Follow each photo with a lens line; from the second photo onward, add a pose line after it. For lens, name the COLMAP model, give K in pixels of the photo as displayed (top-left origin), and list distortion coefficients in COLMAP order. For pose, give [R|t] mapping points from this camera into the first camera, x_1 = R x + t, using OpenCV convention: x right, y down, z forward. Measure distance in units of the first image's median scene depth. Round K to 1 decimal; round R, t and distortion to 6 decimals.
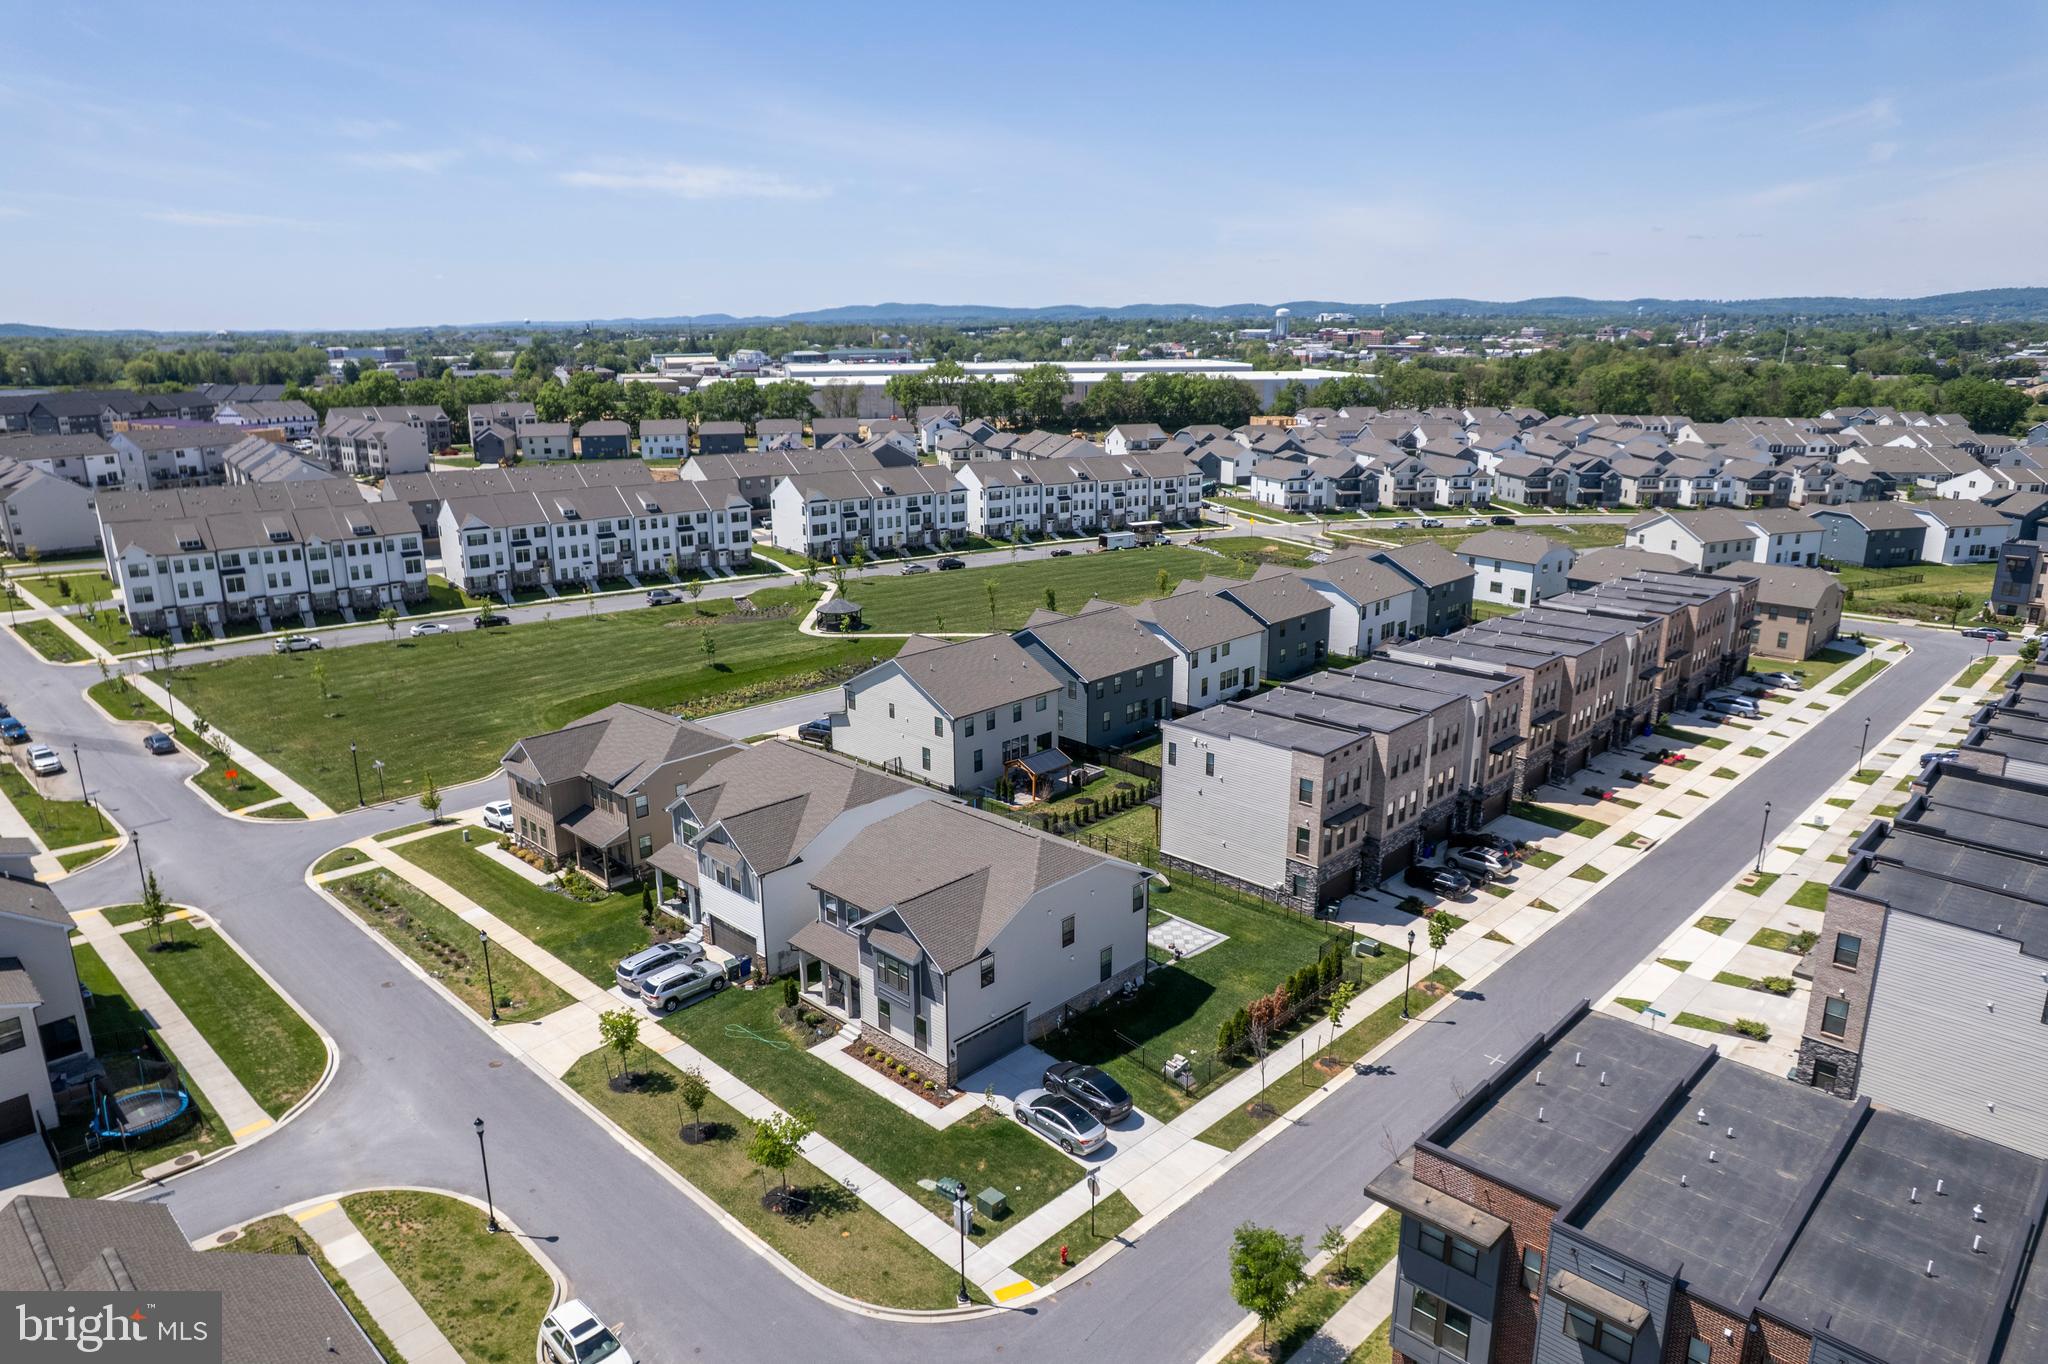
lens RADIAL K [[1291.4, 0, 1023.1], [0, 1291.4, 685.5], [0, 0, 1]] dist [-0.059400, 0.046688]
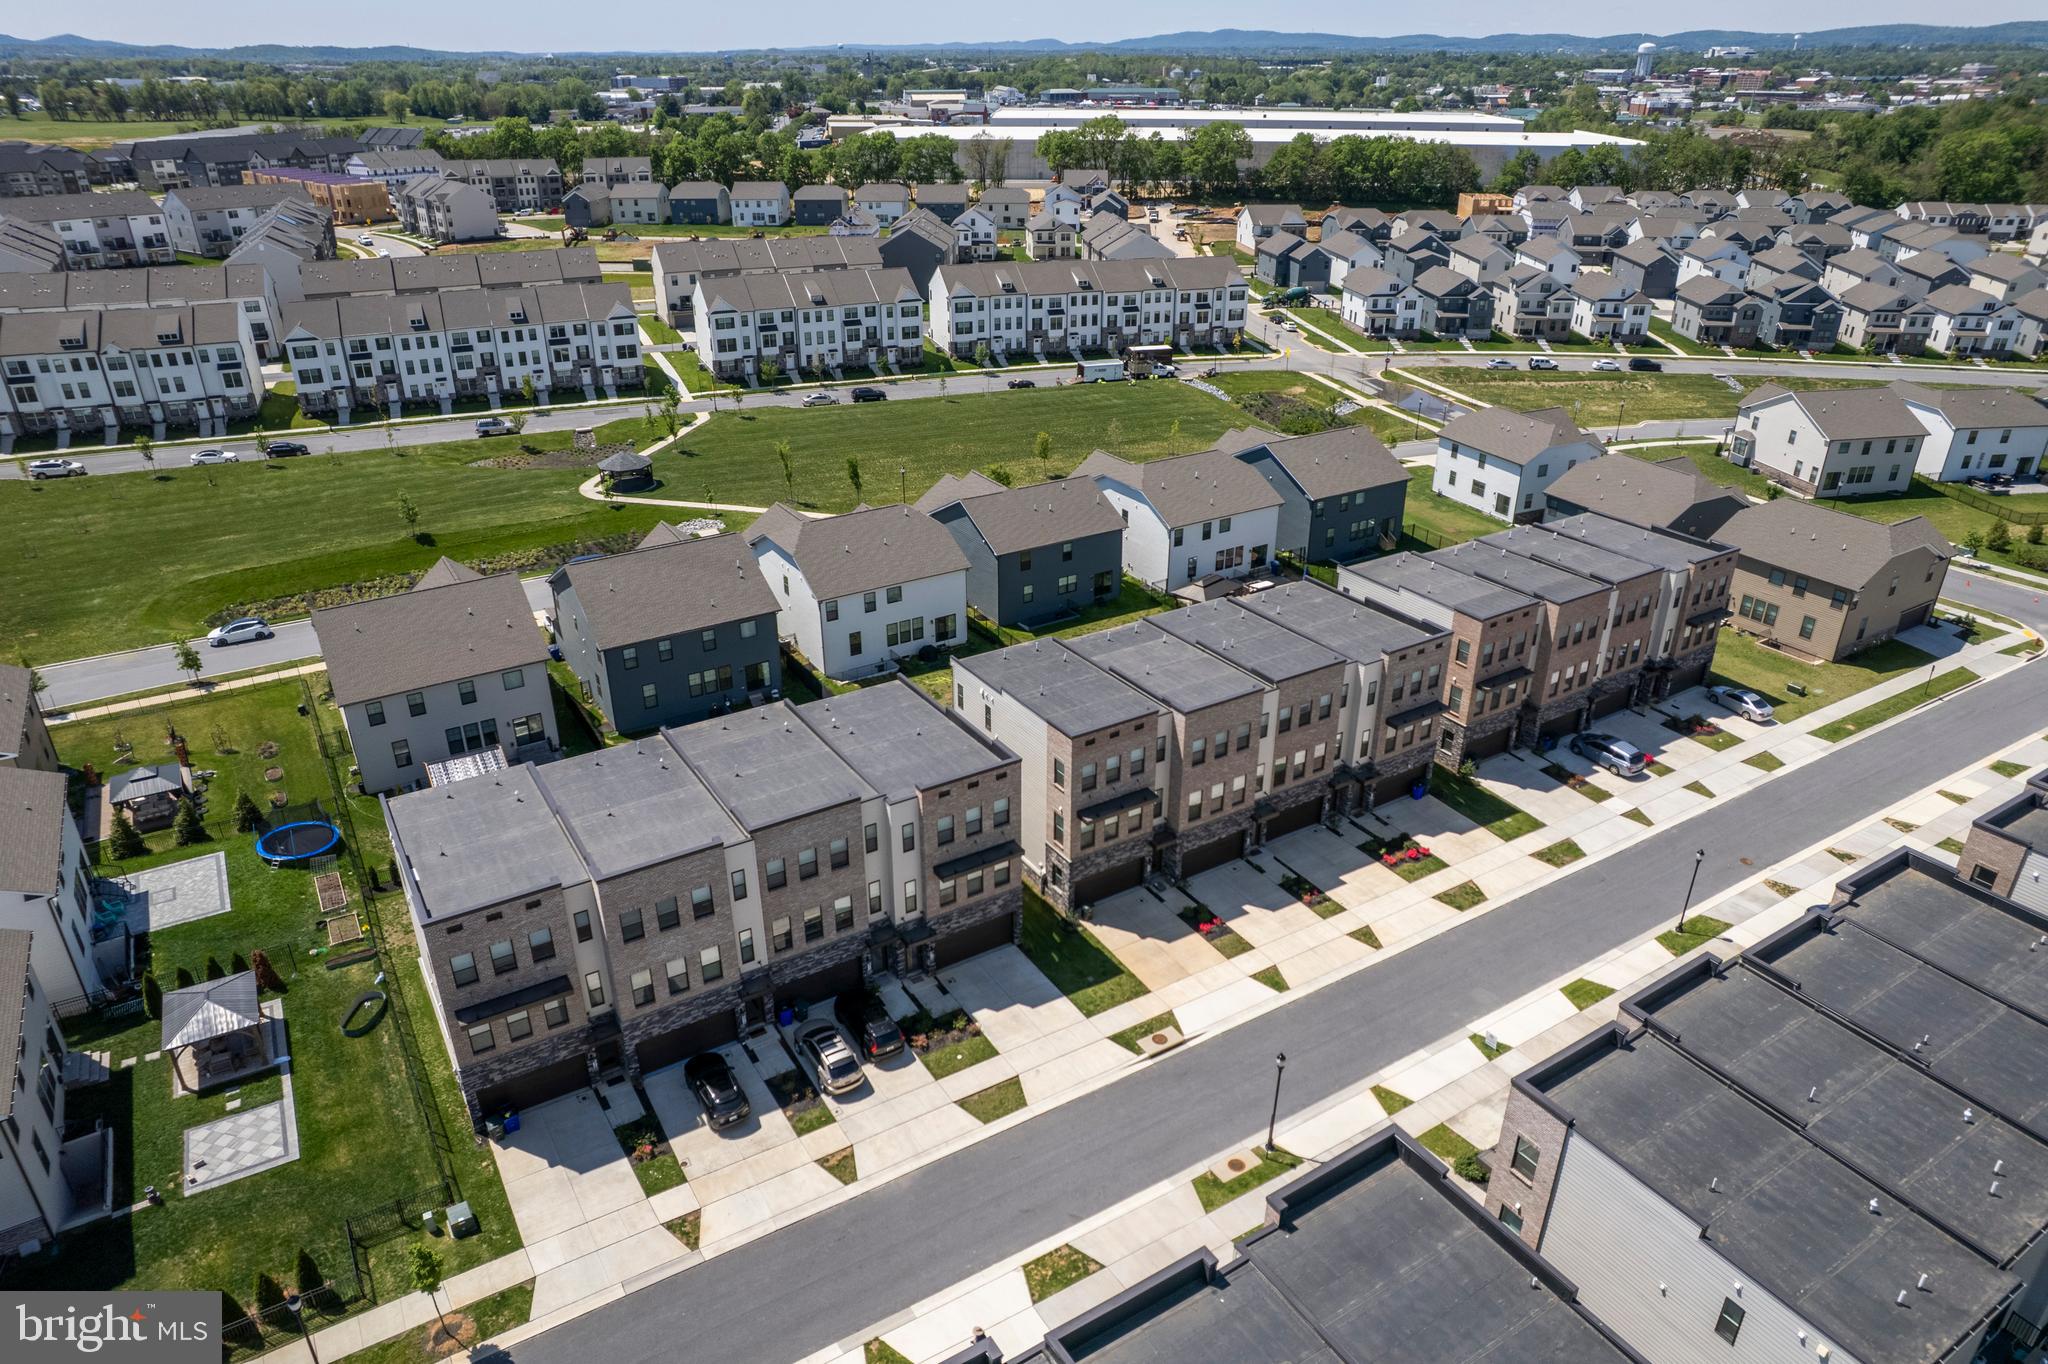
lens RADIAL K [[1291.4, 0, 1037.4], [0, 1291.4, 693.5], [0, 0, 1]] dist [-0.059400, 0.046688]
pose [[0.972337, 0.109363, -0.206400, 0.230343], [-0.067877, 0.977784, 0.198322, -0.072564], [0.223504, -0.178826, 0.958158, 0.171158]]
